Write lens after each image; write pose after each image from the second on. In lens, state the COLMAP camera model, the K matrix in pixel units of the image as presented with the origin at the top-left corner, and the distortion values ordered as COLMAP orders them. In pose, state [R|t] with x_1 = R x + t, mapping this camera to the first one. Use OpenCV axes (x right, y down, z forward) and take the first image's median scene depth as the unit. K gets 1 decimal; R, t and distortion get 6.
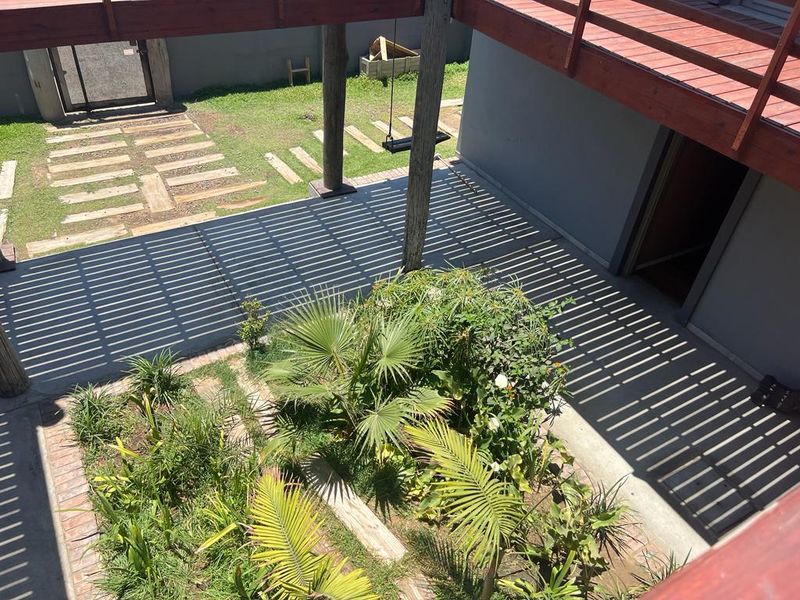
lens RADIAL K [[603.4, 0, 398.7], [0, 603.4, 301.1], [0, 0, 1]] dist [0.002425, -0.006807]
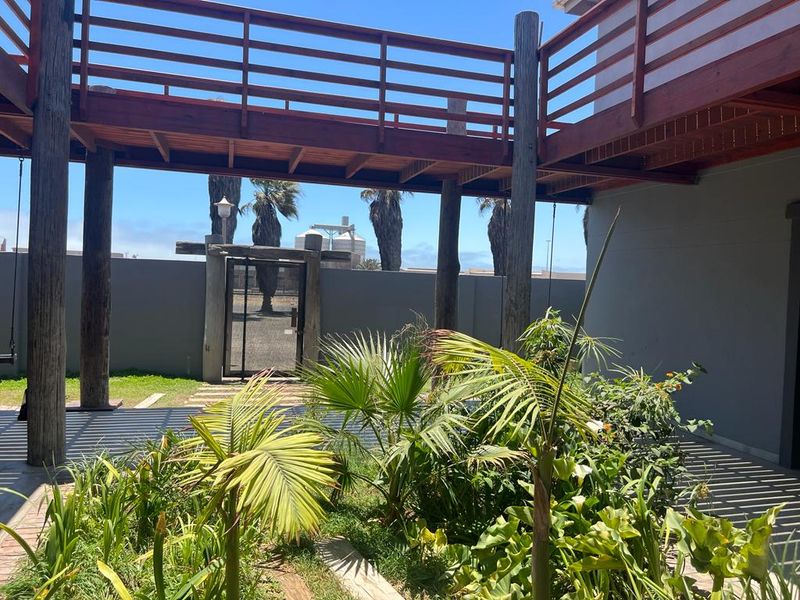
lens RADIAL K [[603.4, 0, 401.5], [0, 603.4, 299.4], [0, 0, 1]] dist [0.002425, -0.006807]
pose [[0.967190, -0.029803, -0.252298, 0.114407], [-0.133628, 0.784942, -0.604987, 0.414558], [0.216070, 0.618852, 0.755206, 0.262995]]
